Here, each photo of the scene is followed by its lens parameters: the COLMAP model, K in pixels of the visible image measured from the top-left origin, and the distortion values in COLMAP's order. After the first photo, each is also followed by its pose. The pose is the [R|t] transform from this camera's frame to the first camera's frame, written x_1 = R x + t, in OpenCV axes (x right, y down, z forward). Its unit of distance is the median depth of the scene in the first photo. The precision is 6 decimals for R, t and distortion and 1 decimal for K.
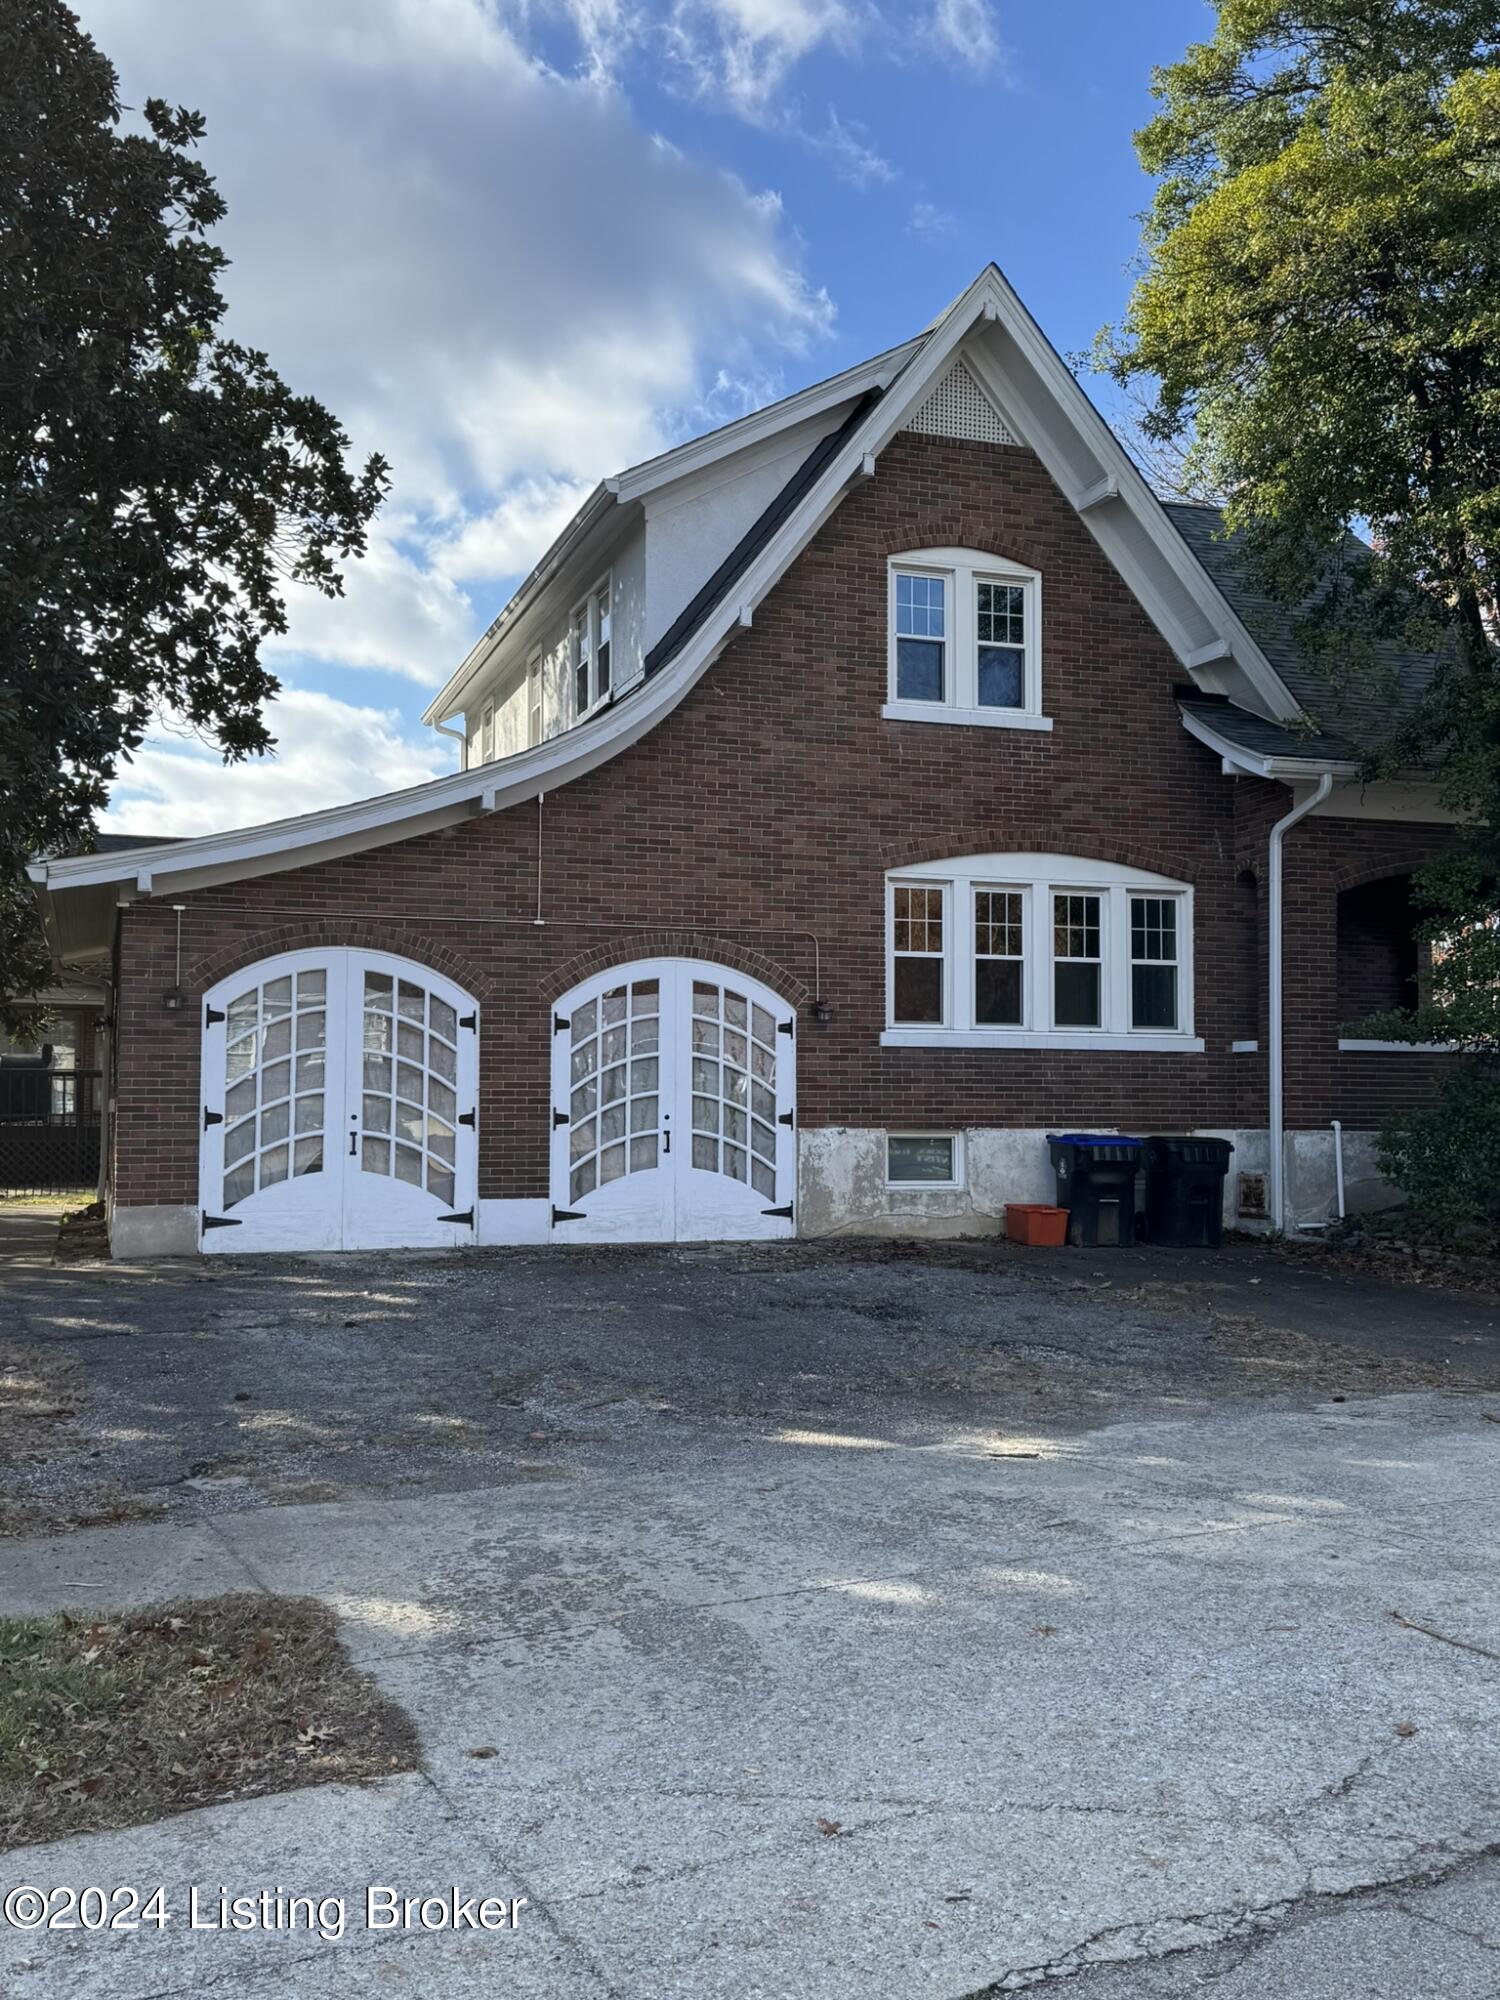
lens RADIAL K [[1860.4, 0, 750.0], [0, 1860.4, 1000.0], [0, 0, 1]] dist [0.002582, 0.002376]
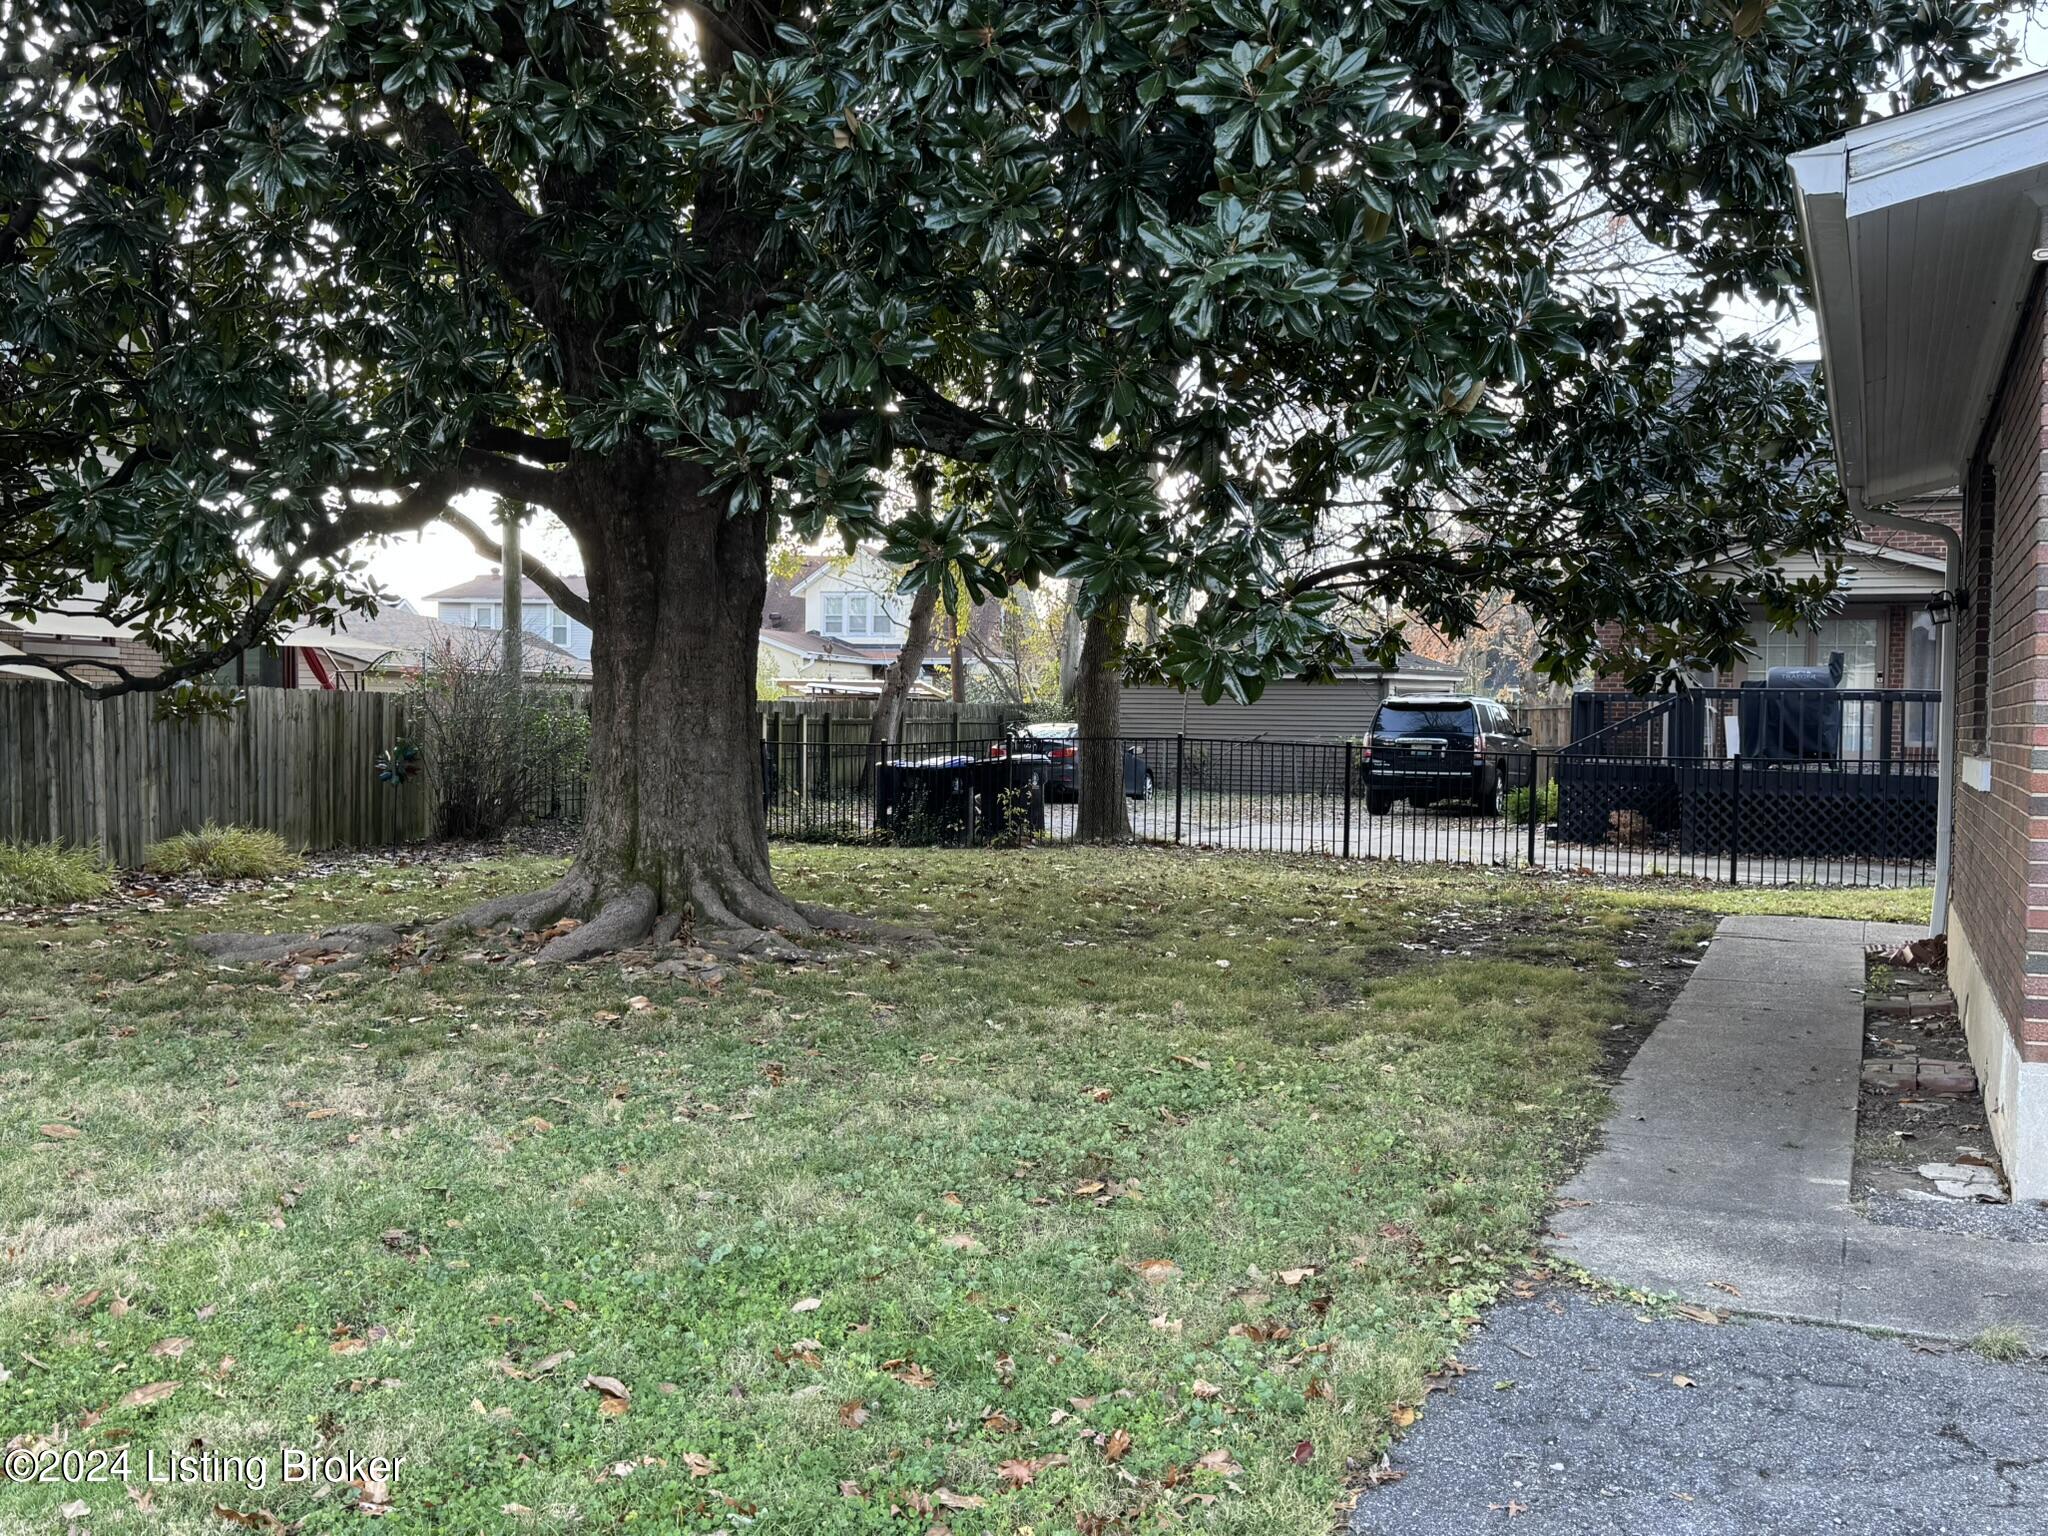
lens RADIAL K [[1905.0, 0, 1024.0], [0, 1905.0, 768.0], [0, 0, 1]] dist [0.002582, 0.002376]
pose [[0.723043, 0.030607, -0.690125, -0.106921], [0.022578, 0.997437, 0.067890, 0.011439], [0.690434, -0.064669, 0.720499, 0.281042]]
